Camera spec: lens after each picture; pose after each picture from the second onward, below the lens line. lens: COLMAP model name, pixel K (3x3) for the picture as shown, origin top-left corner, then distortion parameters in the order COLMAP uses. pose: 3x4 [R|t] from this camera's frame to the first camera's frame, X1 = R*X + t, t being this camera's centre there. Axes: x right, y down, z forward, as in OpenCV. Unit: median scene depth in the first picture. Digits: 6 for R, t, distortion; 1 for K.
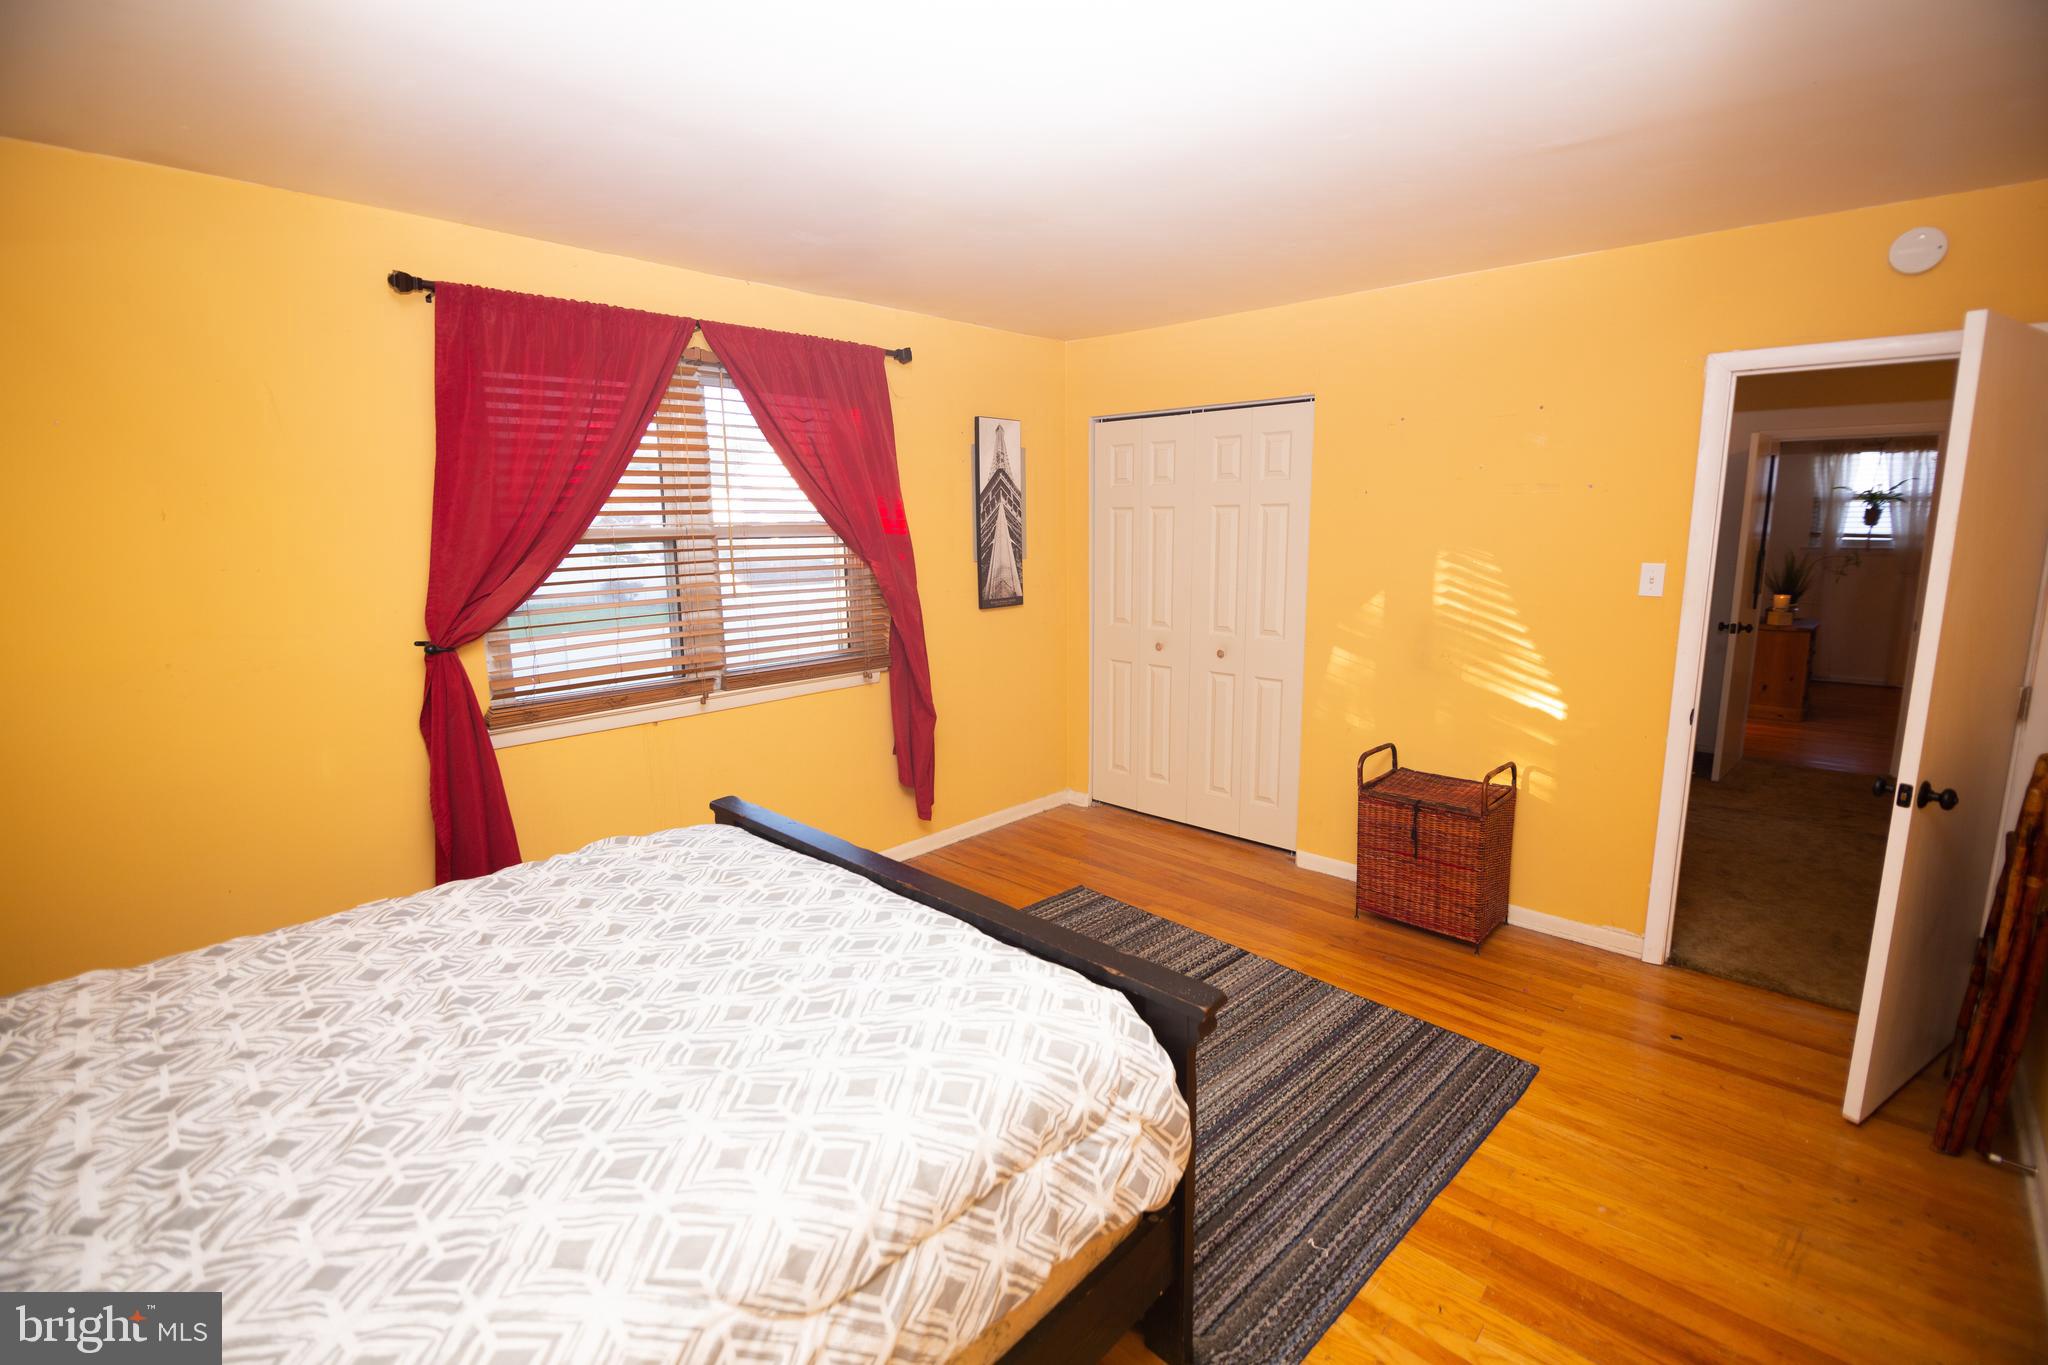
lens RADIAL K [[918.3, 0, 1016.5], [0, 918.3, 666.8], [0, 0, 1]] dist [-0.011212, -0.000047]
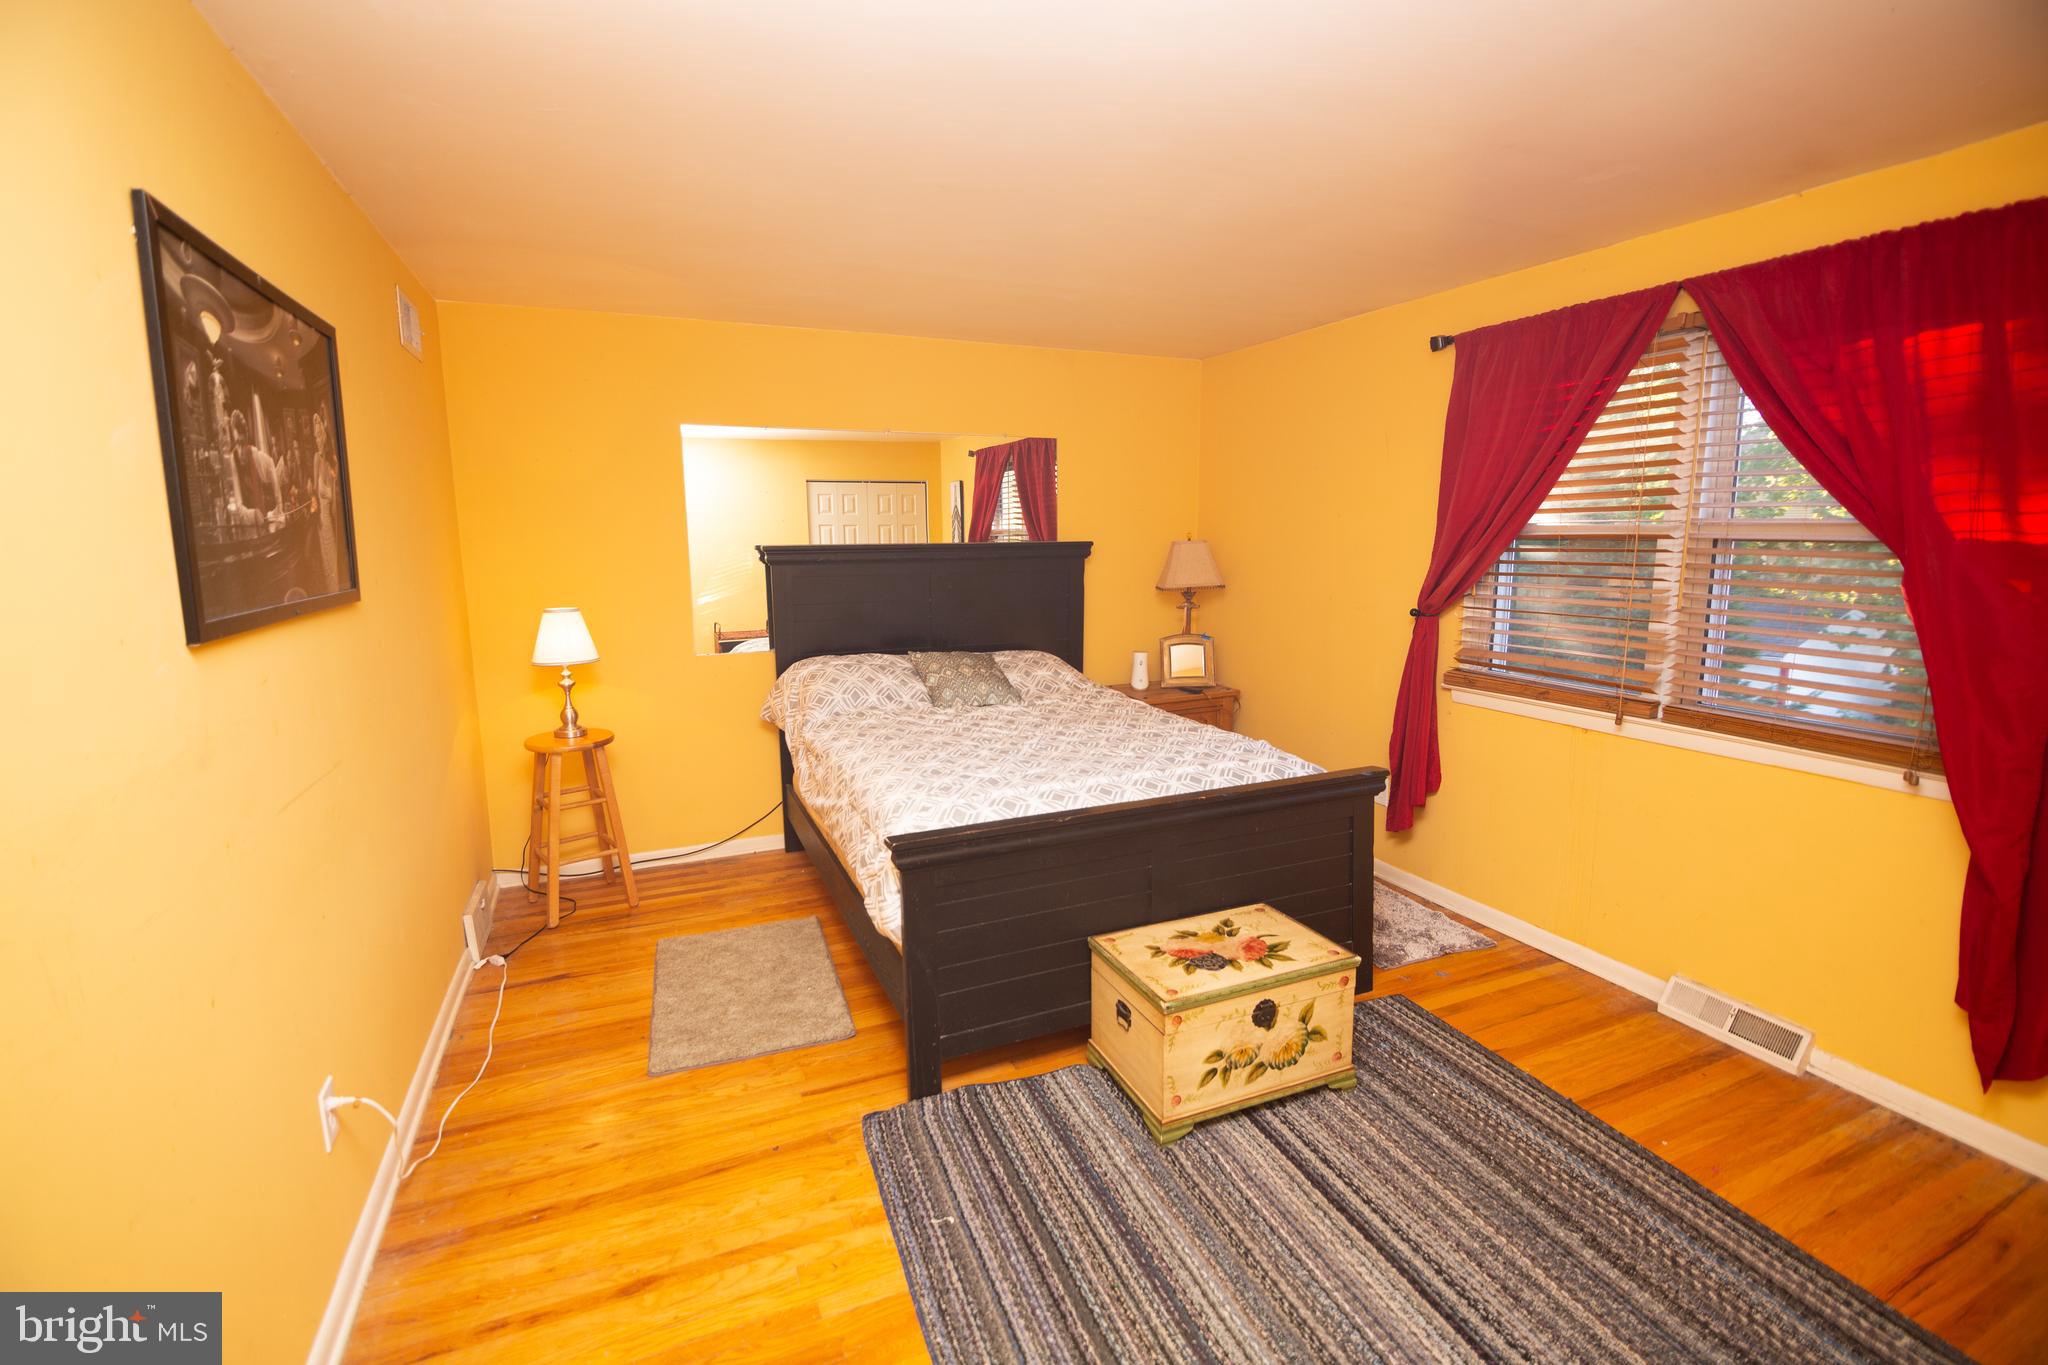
lens RADIAL K [[918.3, 0, 1016.5], [0, 918.3, 666.8], [0, 0, 1]] dist [-0.011212, -0.000047]
pose [[-0.399280, 0.148903, -0.904657, 1.042627], [-0.137300, 0.965885, 0.219580, -0.195741], [0.906490, 0.211883, -0.365214, 1.203229]]
